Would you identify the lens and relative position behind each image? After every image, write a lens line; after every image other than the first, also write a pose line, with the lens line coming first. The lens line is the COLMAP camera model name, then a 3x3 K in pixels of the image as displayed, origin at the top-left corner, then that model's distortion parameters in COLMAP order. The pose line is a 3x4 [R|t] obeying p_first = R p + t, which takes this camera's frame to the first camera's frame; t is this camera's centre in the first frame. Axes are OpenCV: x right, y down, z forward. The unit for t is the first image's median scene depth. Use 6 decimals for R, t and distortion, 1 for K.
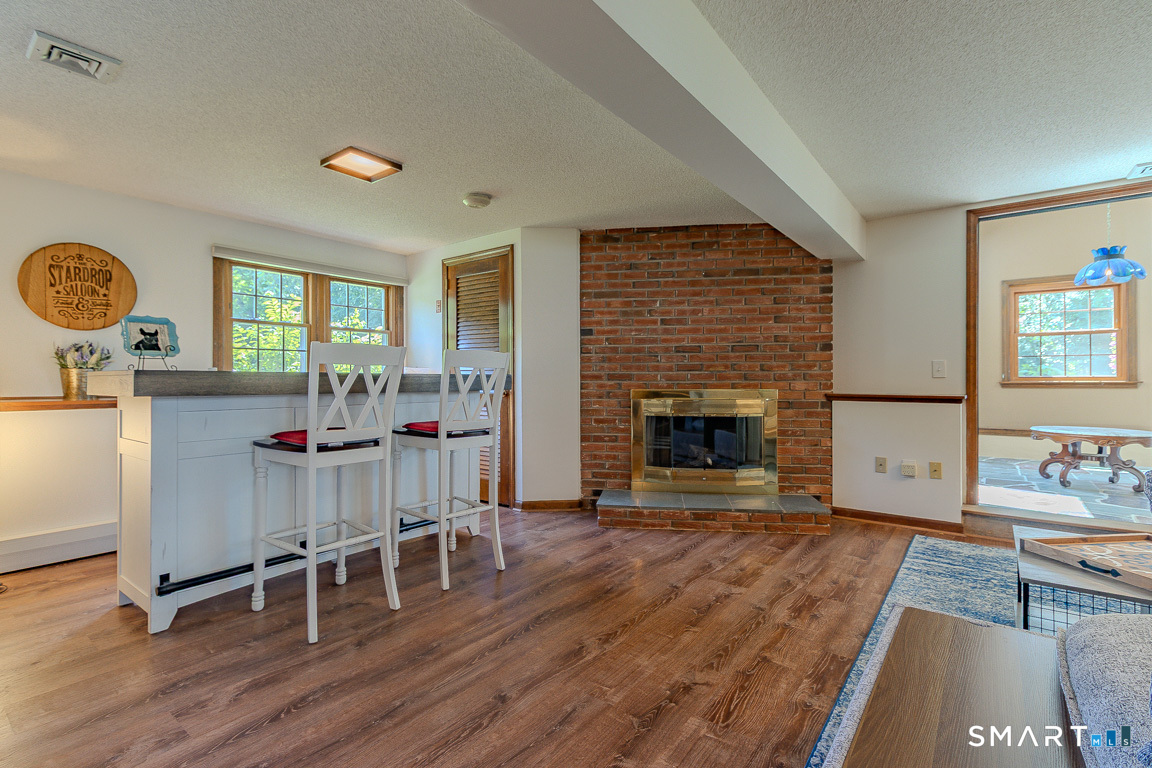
lens RADIAL K [[537.8, 0, 574.2], [0, 537.8, 384.7], [0, 0, 1]] dist [0.006899, -0.001437]
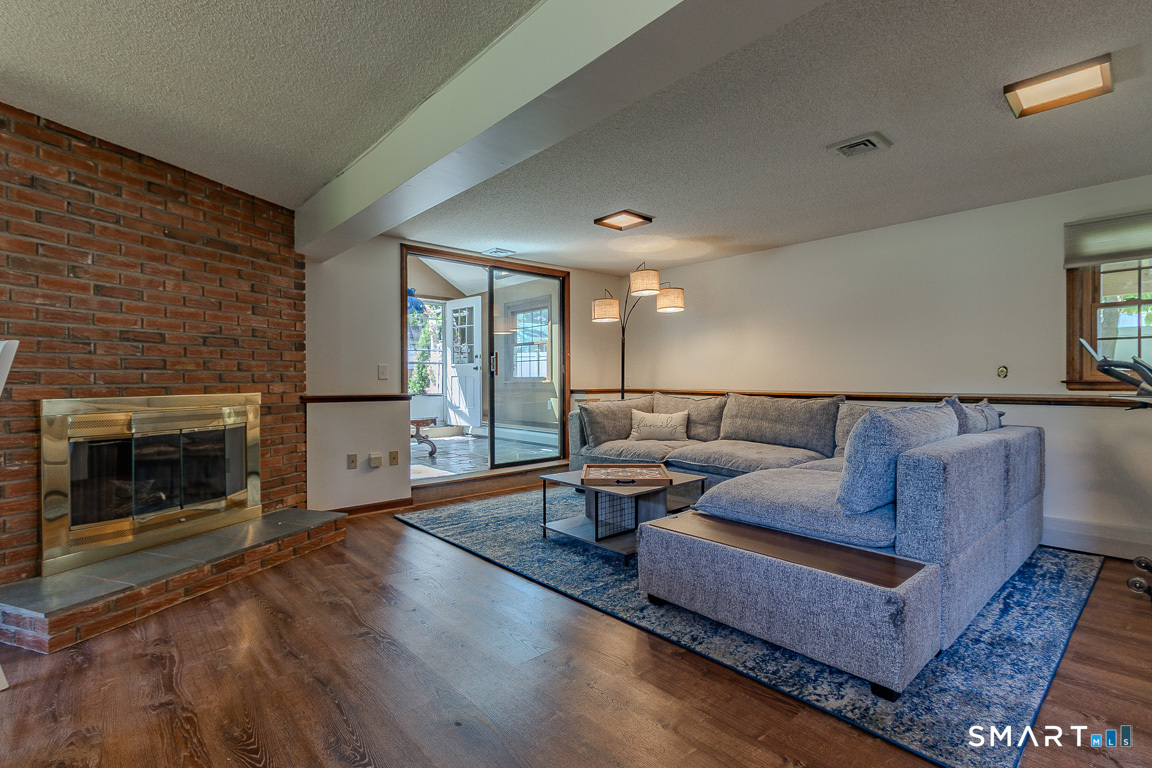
lens RADIAL K [[537.8, 0, 580.7], [0, 537.8, 387.1], [0, 0, 1]] dist [0.006899, -0.001437]
pose [[0.173717, -0.013379, 0.984705, -0.371742], [0.012223, 0.999860, 0.011429, -0.004204], [-0.984720, 0.010051, 0.173856, 0.349353]]
